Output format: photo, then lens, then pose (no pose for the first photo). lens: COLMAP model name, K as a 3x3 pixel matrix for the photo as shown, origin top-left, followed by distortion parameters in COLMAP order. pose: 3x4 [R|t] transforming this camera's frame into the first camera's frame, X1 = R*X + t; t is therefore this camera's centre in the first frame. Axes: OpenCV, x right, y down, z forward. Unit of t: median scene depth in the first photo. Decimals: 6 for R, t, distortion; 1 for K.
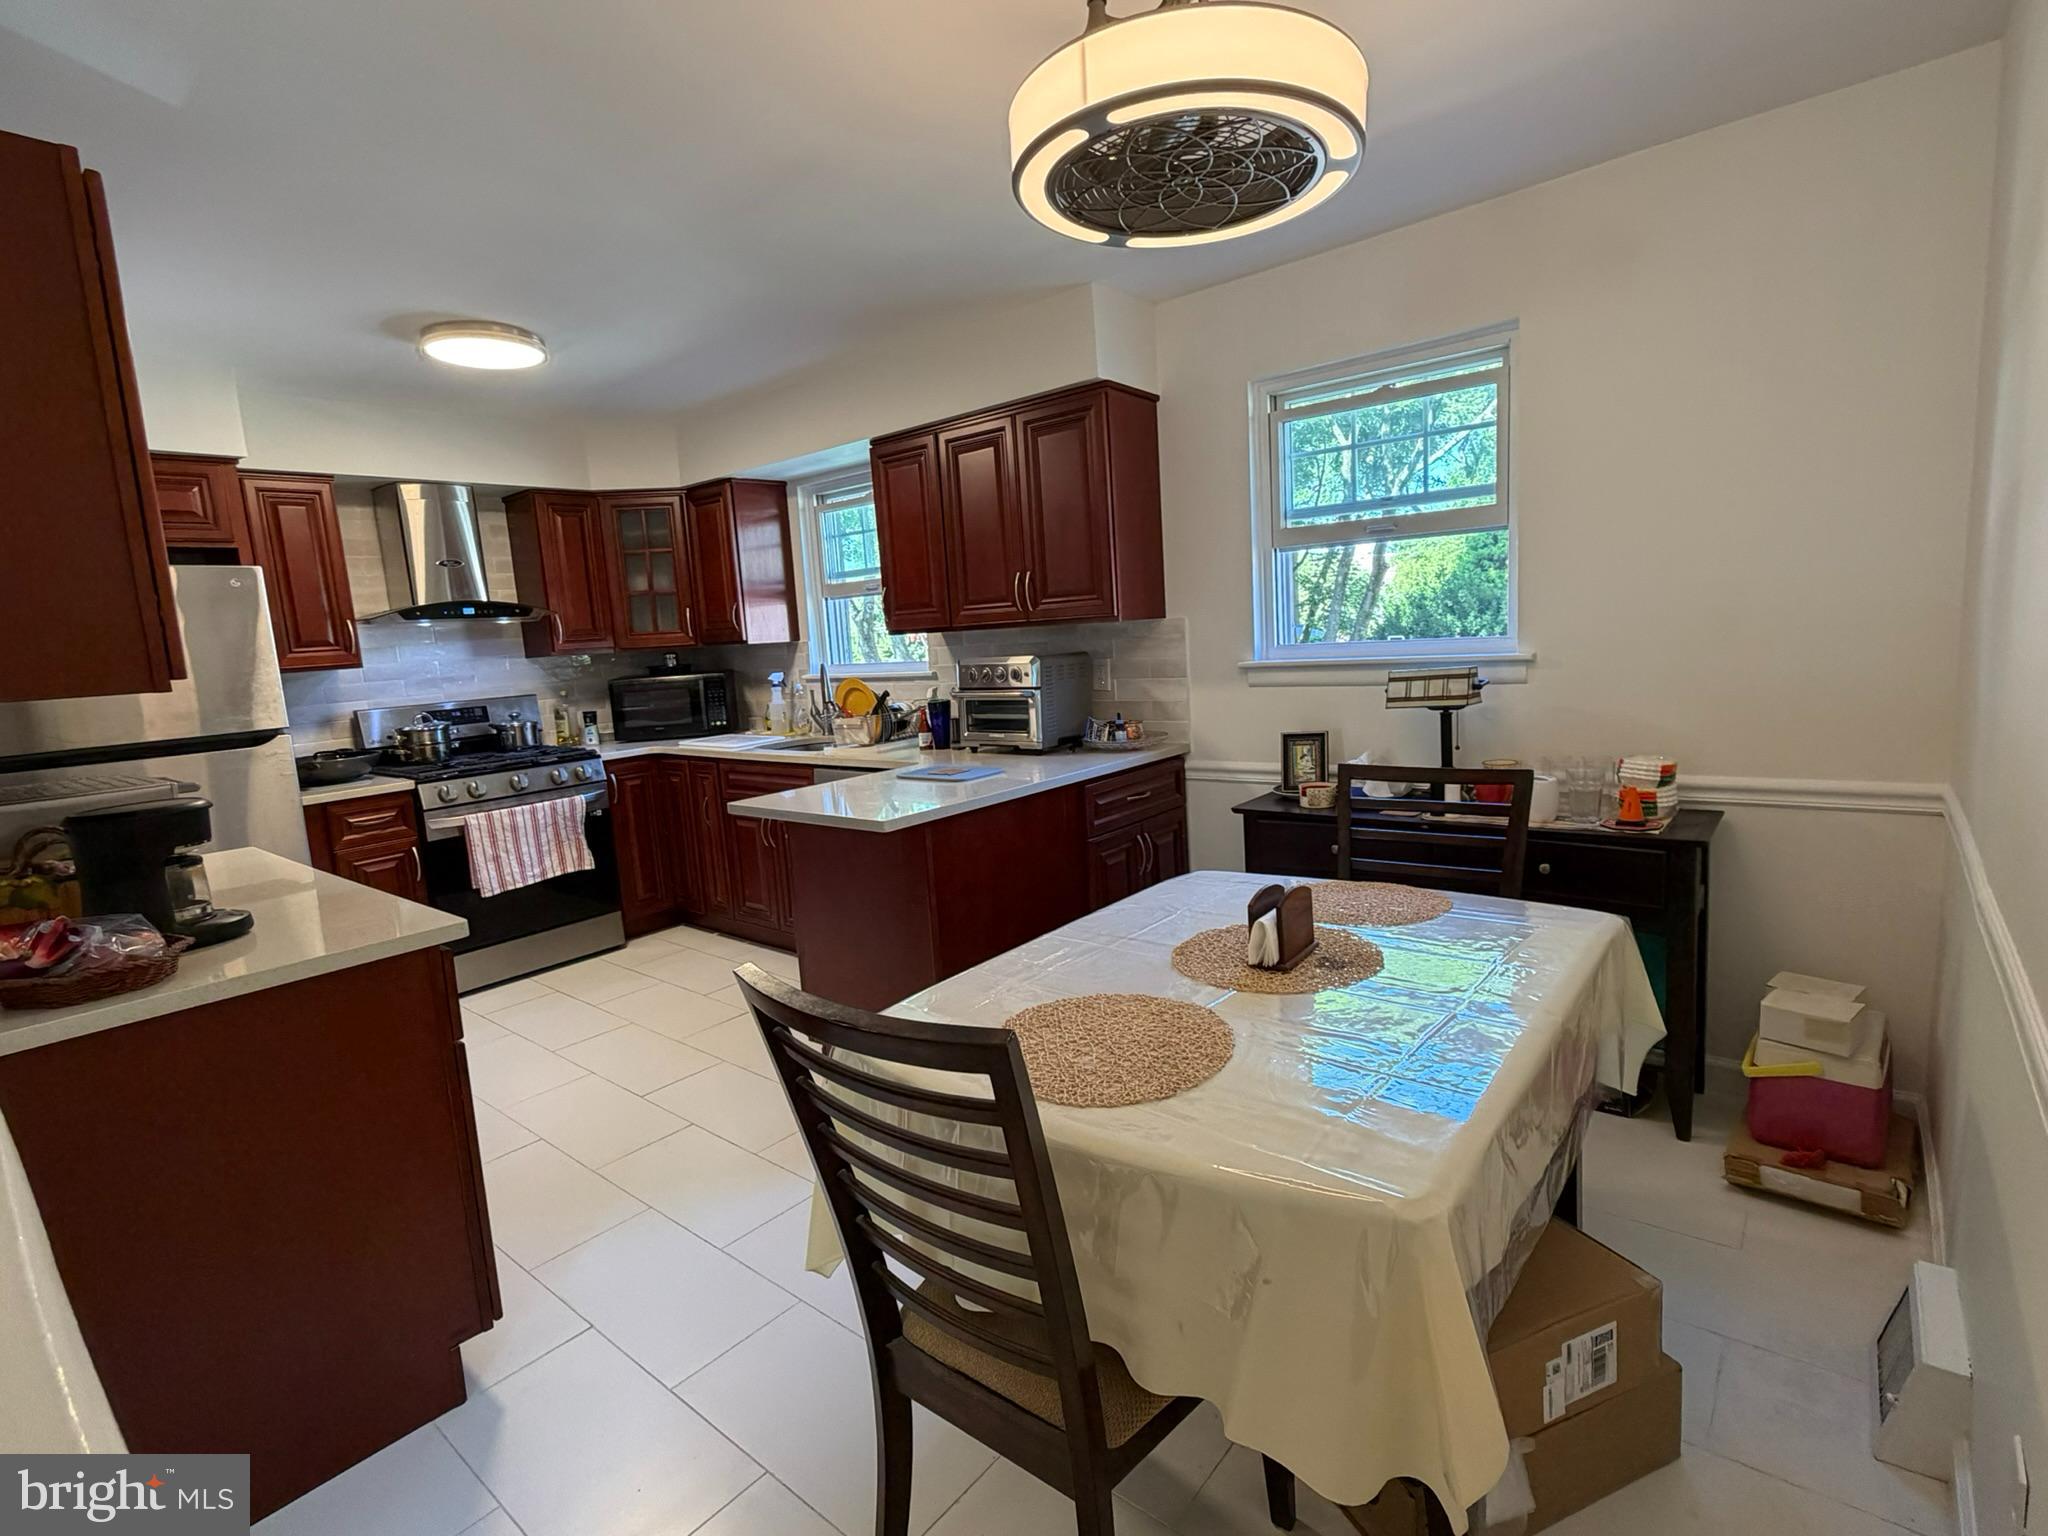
lens RADIAL K [[984.0, 0, 1030.4], [0, 984.0, 768.0], [0, 0, 1]] dist [0.000628, 0.000323]
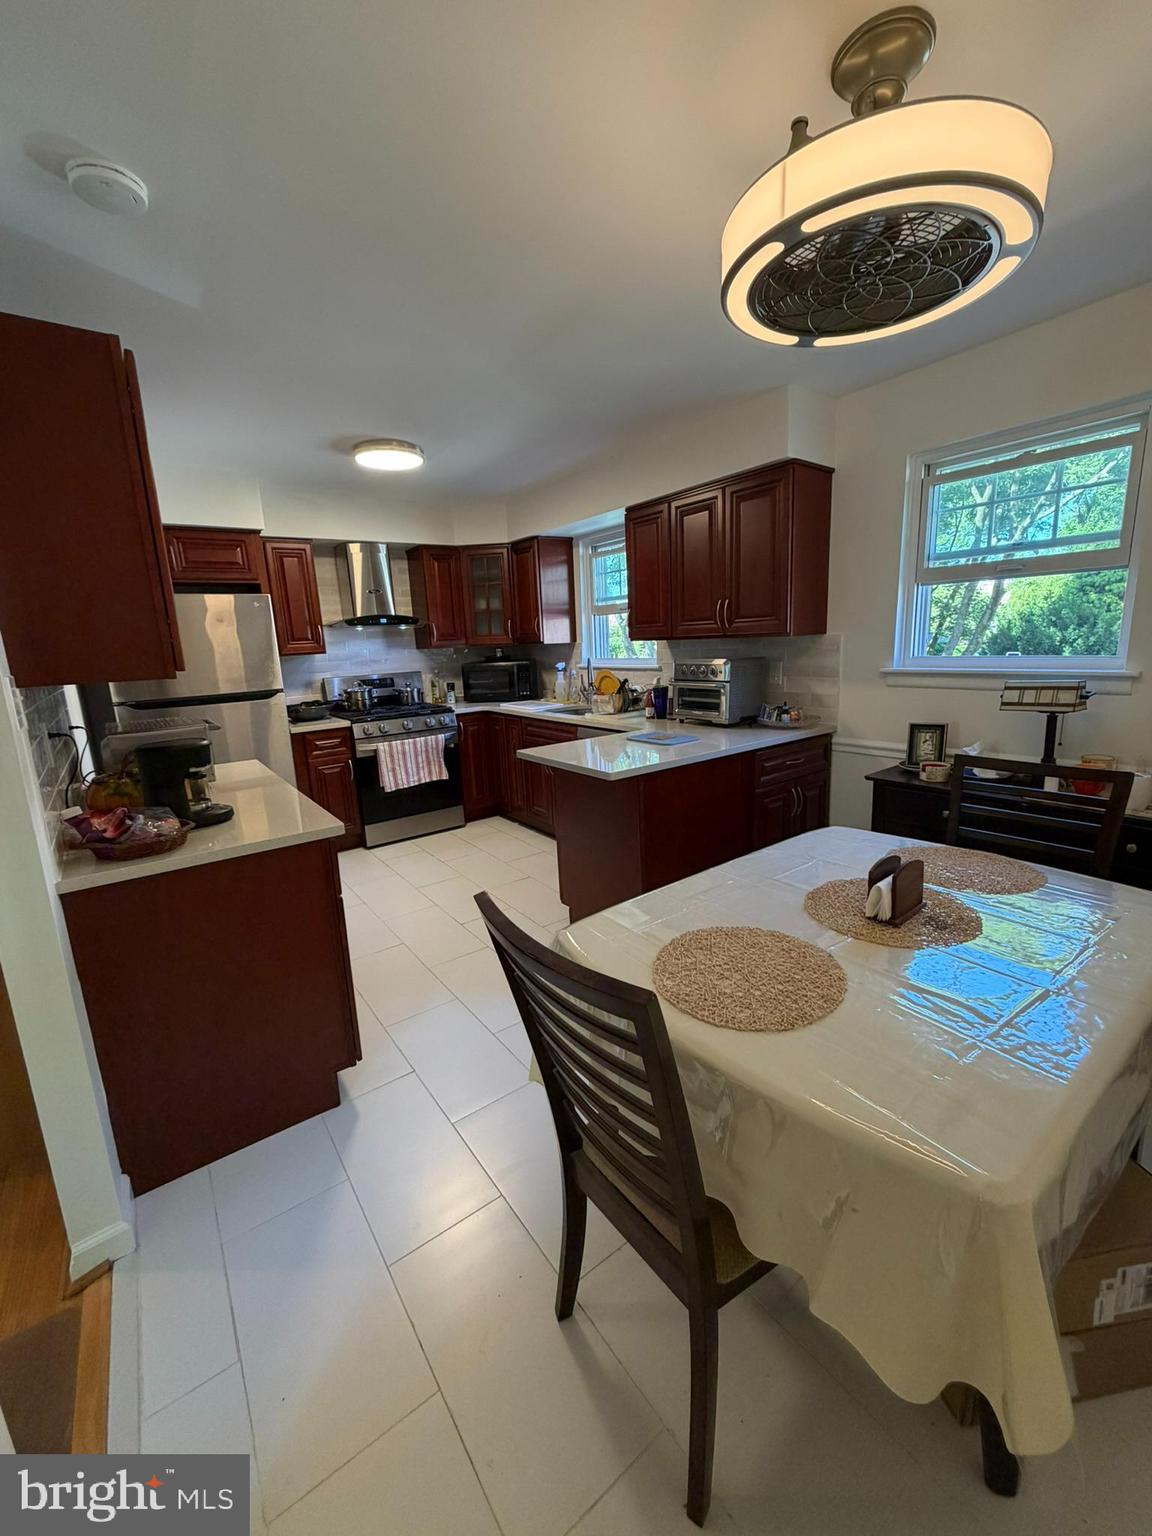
lens RADIAL K [[613.0, 0, 578.3], [0, 613.0, 766.2], [0, 0, 1]] dist [0.000421, 0.000054]
pose [[0.969597, 0.069327, -0.234683, 0.012543], [-0.050856, 0.995178, 0.083870, -0.019278], [0.239366, -0.069385, 0.968447, 0.057435]]
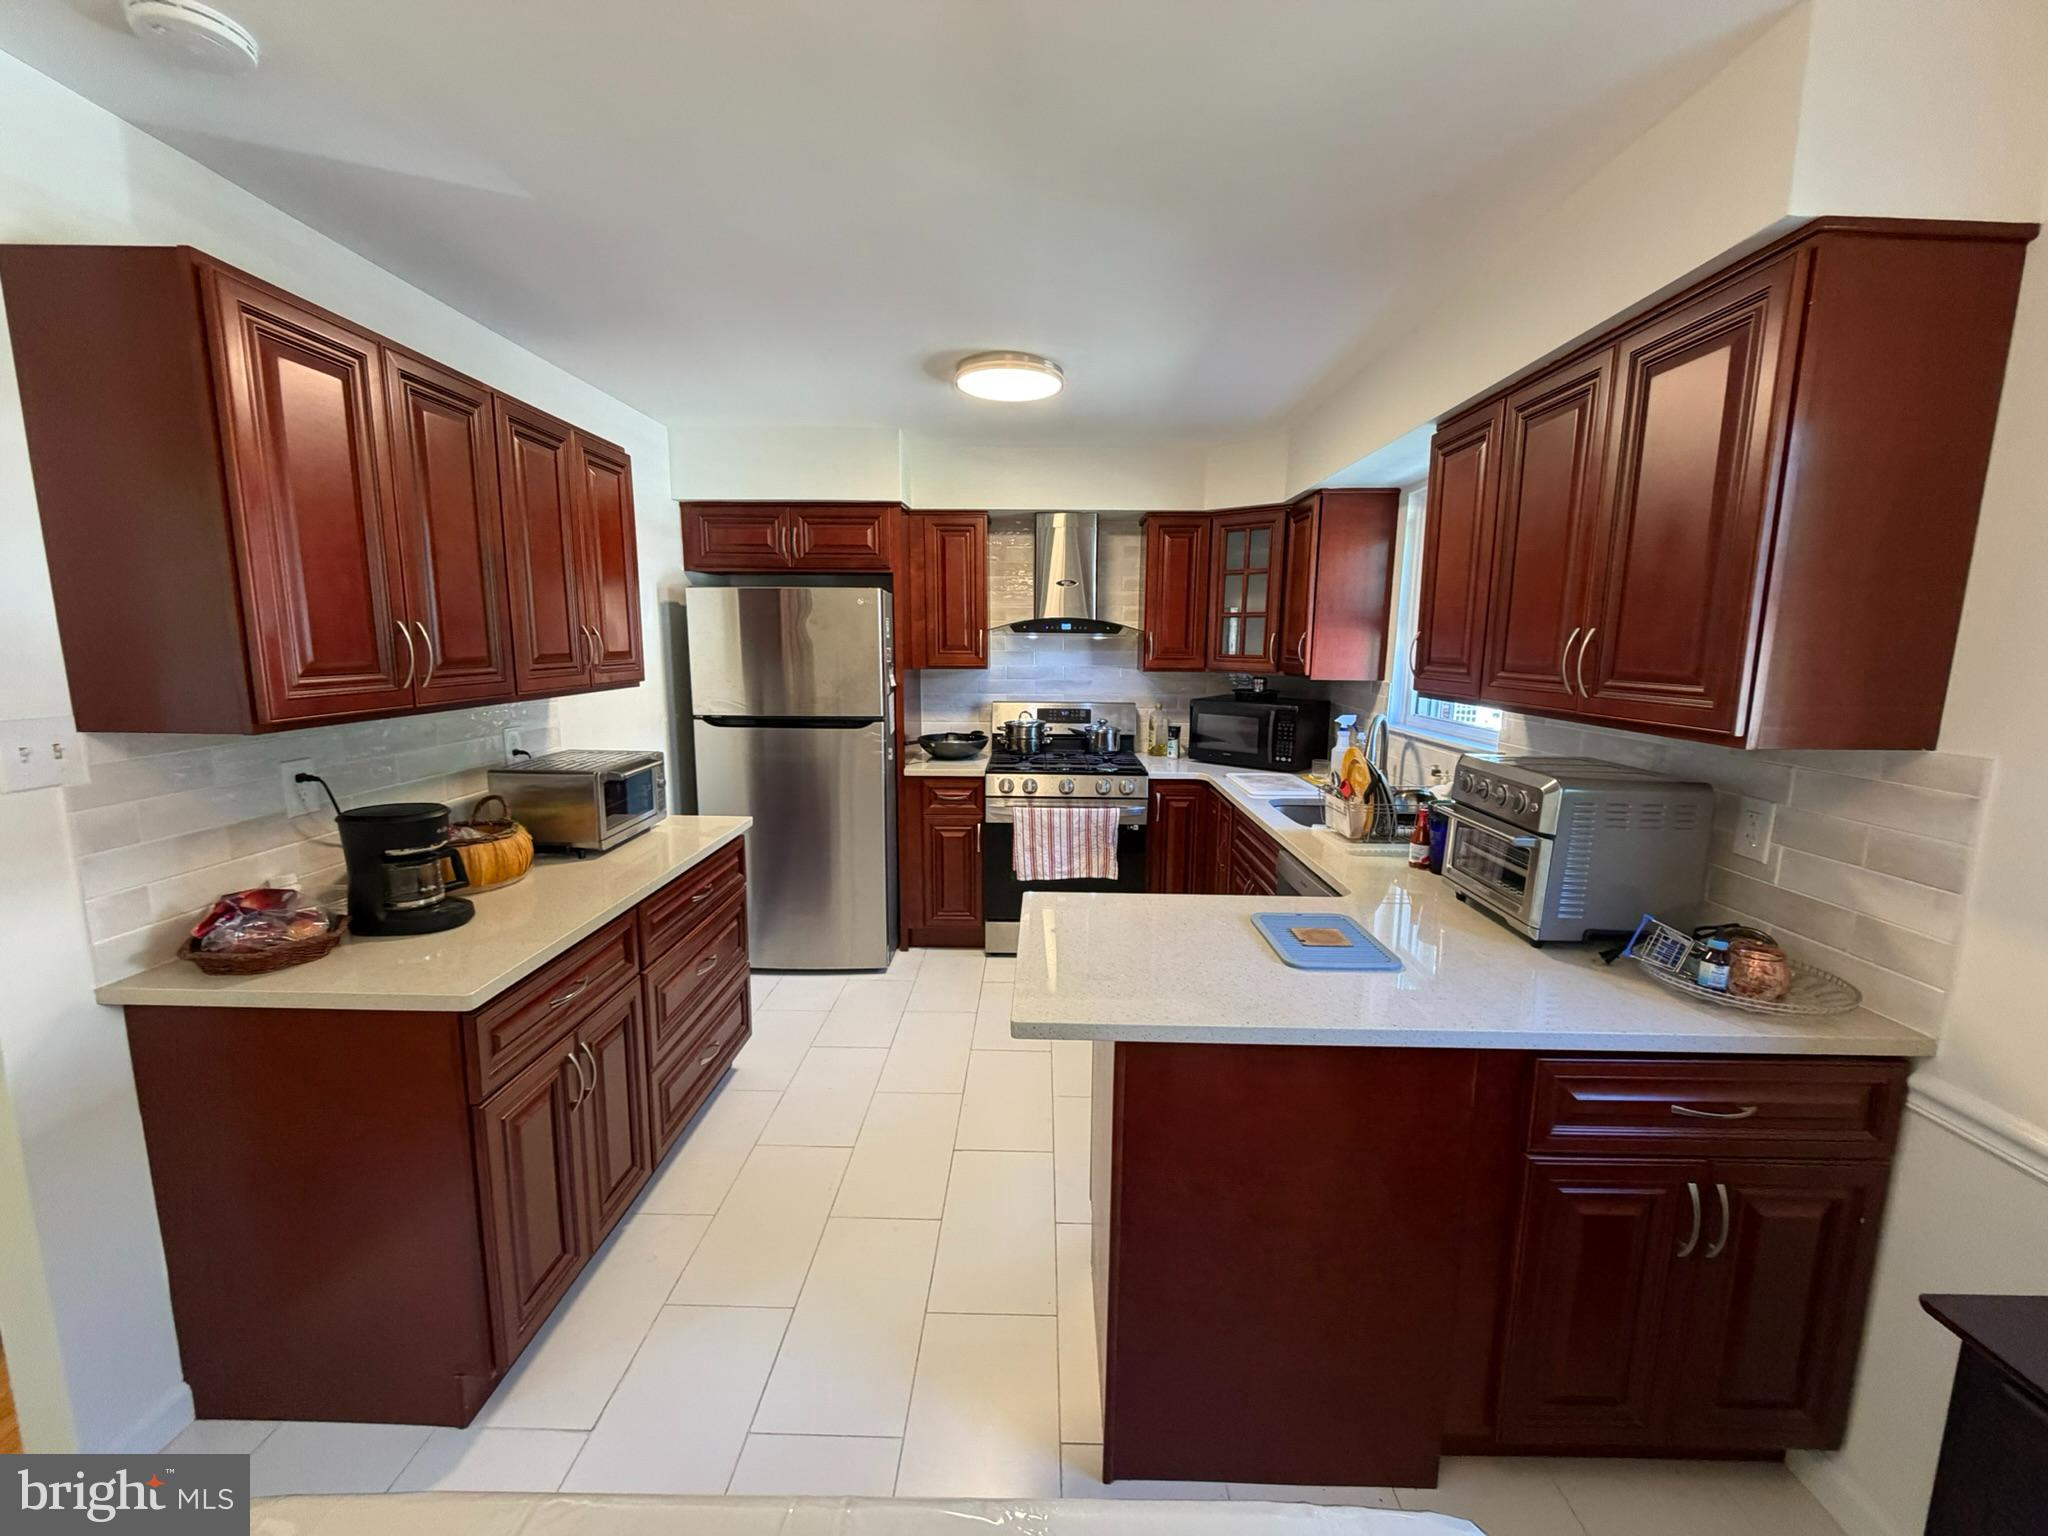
lens RADIAL K [[817.3, 0, 1028.2], [0, 817.3, 767.5], [0, 0, 1]] dist [0.000421, 0.000054]
pose [[0.623861, 0.191059, -0.757822, 0.146435], [-0.161332, 0.980256, 0.114326, -0.108537], [0.764702, 0.050938, 0.642367, 0.403506]]
